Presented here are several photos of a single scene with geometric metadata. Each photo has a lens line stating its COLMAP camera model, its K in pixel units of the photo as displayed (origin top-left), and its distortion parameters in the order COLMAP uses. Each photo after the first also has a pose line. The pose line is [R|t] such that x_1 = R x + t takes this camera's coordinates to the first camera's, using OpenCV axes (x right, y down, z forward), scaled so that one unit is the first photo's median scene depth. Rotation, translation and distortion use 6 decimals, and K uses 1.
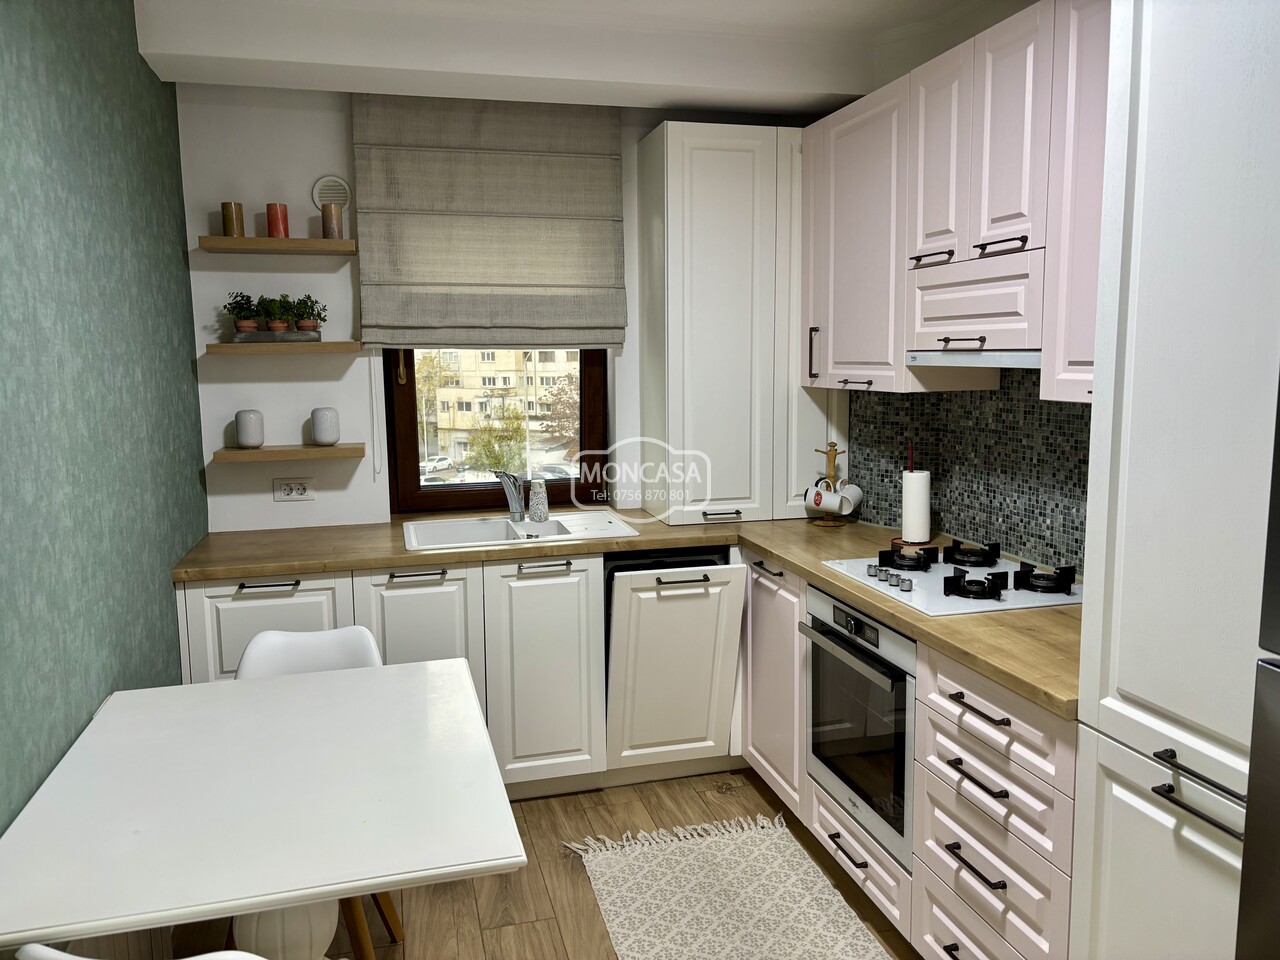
lens RADIAL K [[968.1, 0, 641.6], [0, 968.1, 476.2], [0, 0, 1]] dist [0.003927, 0.000998]
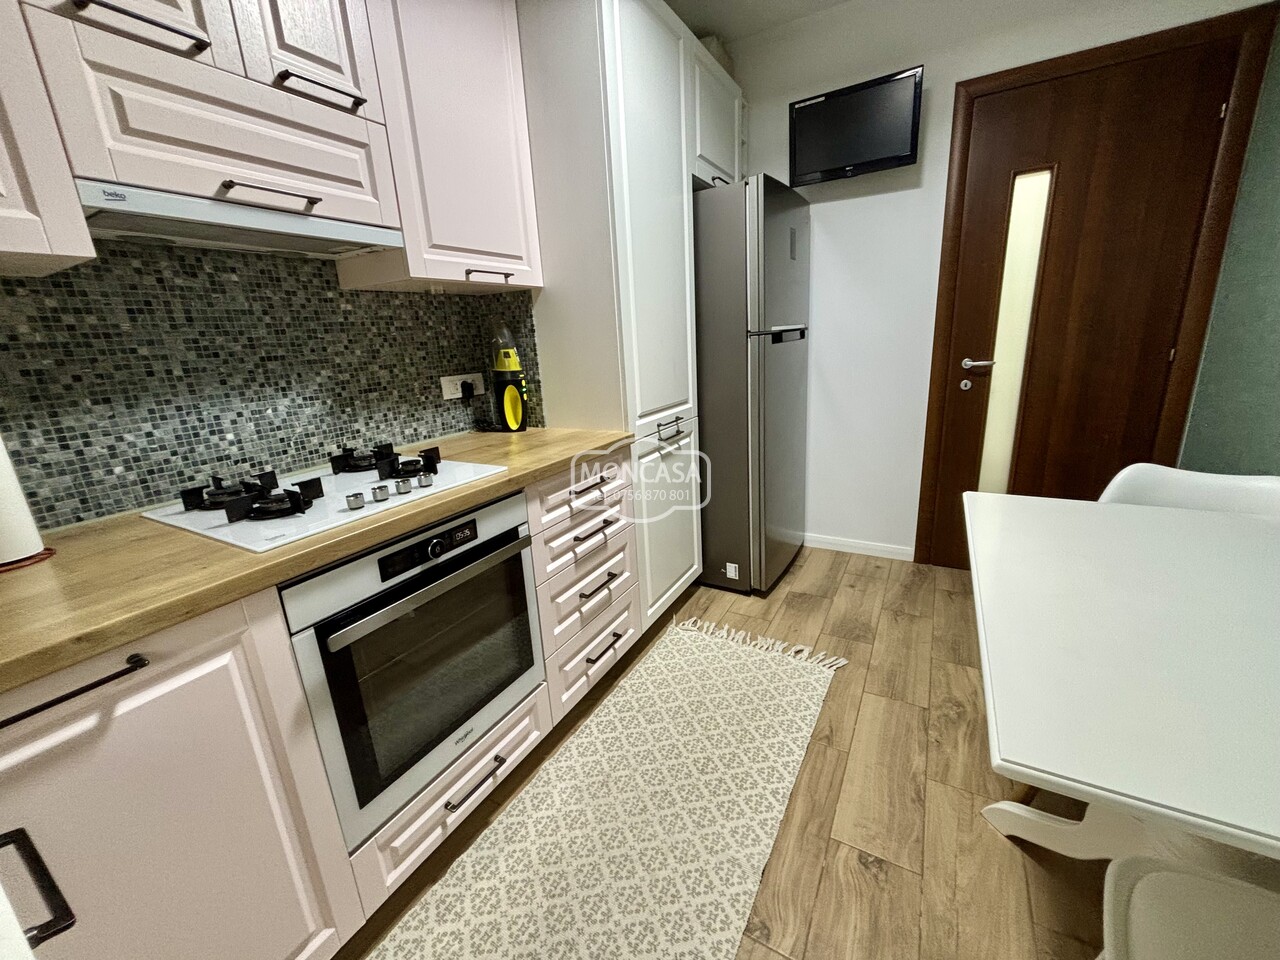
lens RADIAL K [[513.9, 0, 635.9], [0, 513.9, 481.0], [0, 0, 1]] dist [-0.002056, 0.000464]
pose [[-0.704675, -0.138849, 0.695811, -0.182632], [0.157388, 0.925646, 0.344105, -0.019576], [-0.691854, 0.351995, -0.630427, 1.052990]]
